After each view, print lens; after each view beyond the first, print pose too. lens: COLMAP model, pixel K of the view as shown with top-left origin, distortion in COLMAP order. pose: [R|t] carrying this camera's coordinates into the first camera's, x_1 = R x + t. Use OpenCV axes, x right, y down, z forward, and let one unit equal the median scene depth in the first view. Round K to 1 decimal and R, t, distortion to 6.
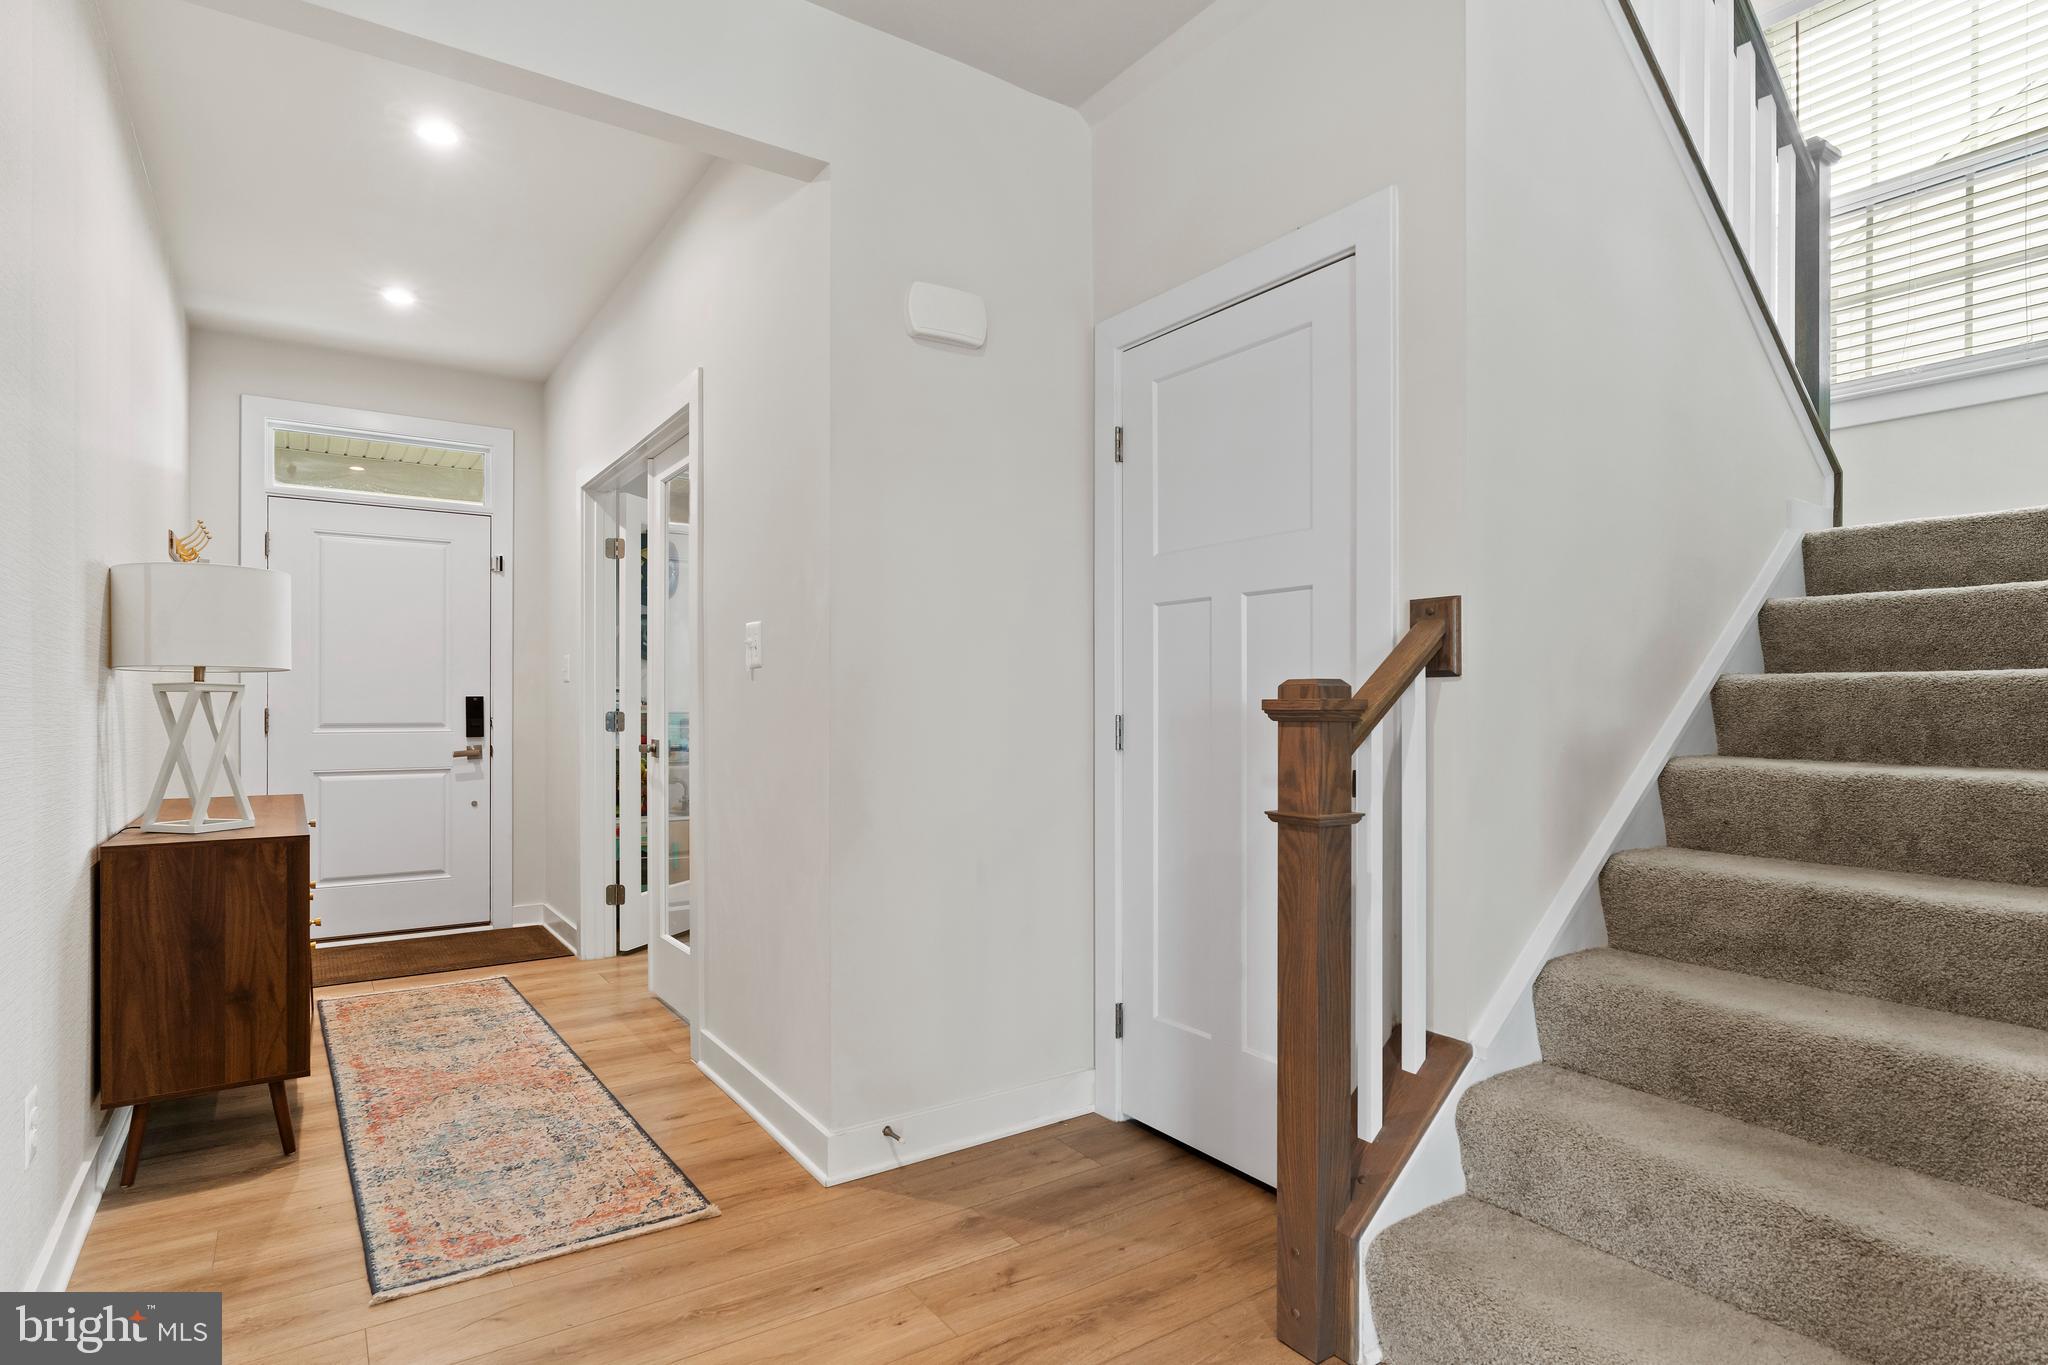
lens RADIAL K [[1066.4, 0, 1020.1], [0, 1066.4, 712.5], [0, 0, 1]] dist [-0.001380, -0.000009]
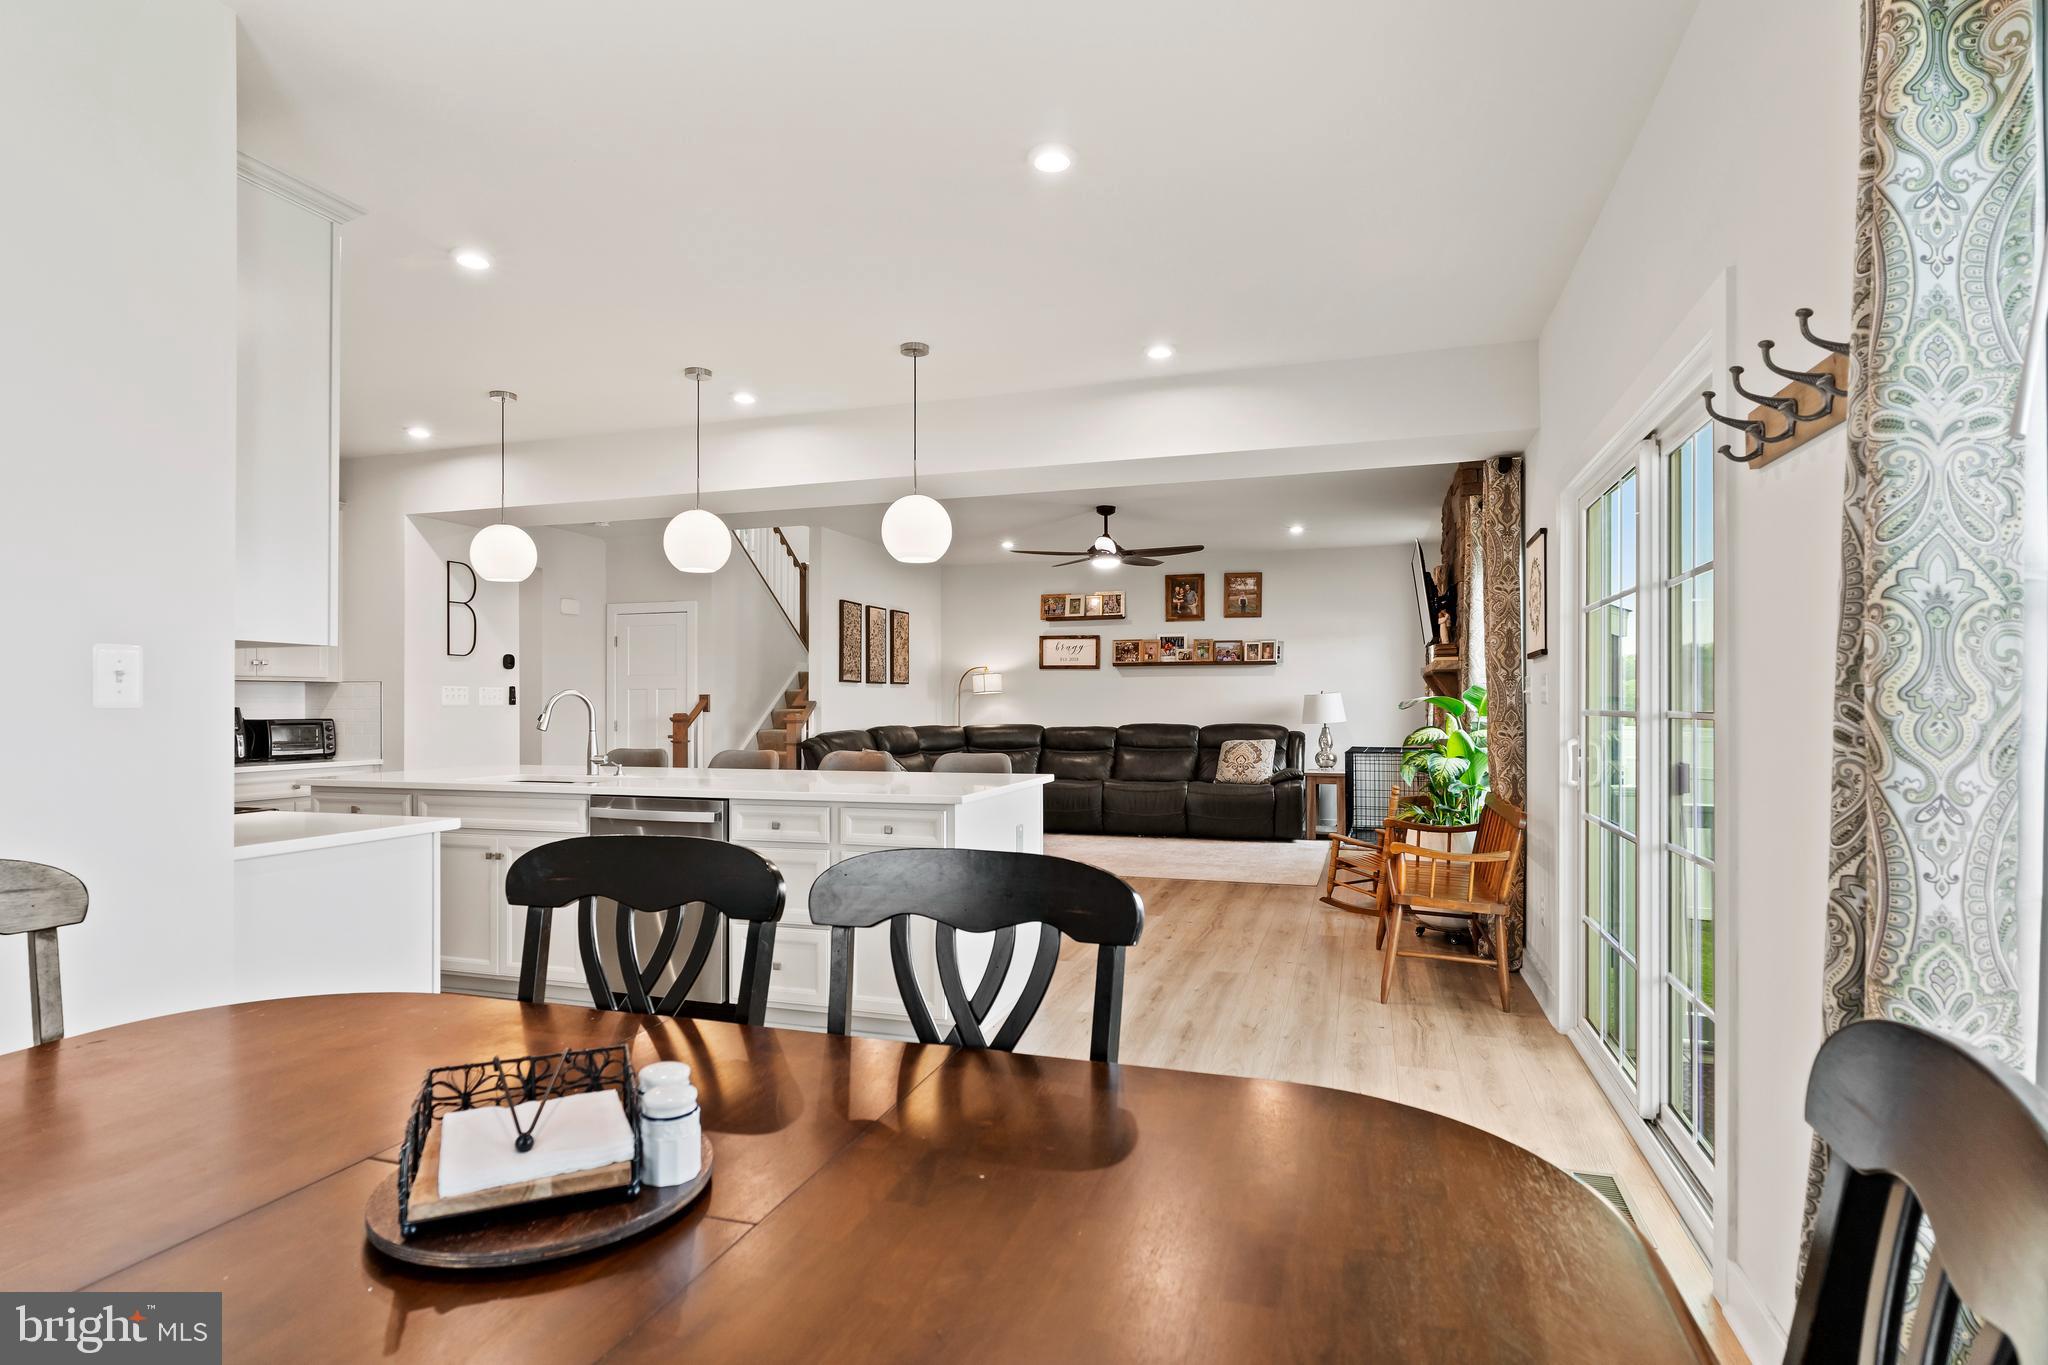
lens RADIAL K [[1050.9, 0, 1023.3], [0, 1050.9, 710.9], [0, 0, 1]] dist [-0.000611, -0.000267]
pose [[0.789548, -0.005096, 0.613667, -0.951516], [0.005815, 0.999983, 0.000823, -0.024226], [-0.613661, 0.002918, 0.789564, -2.491193]]
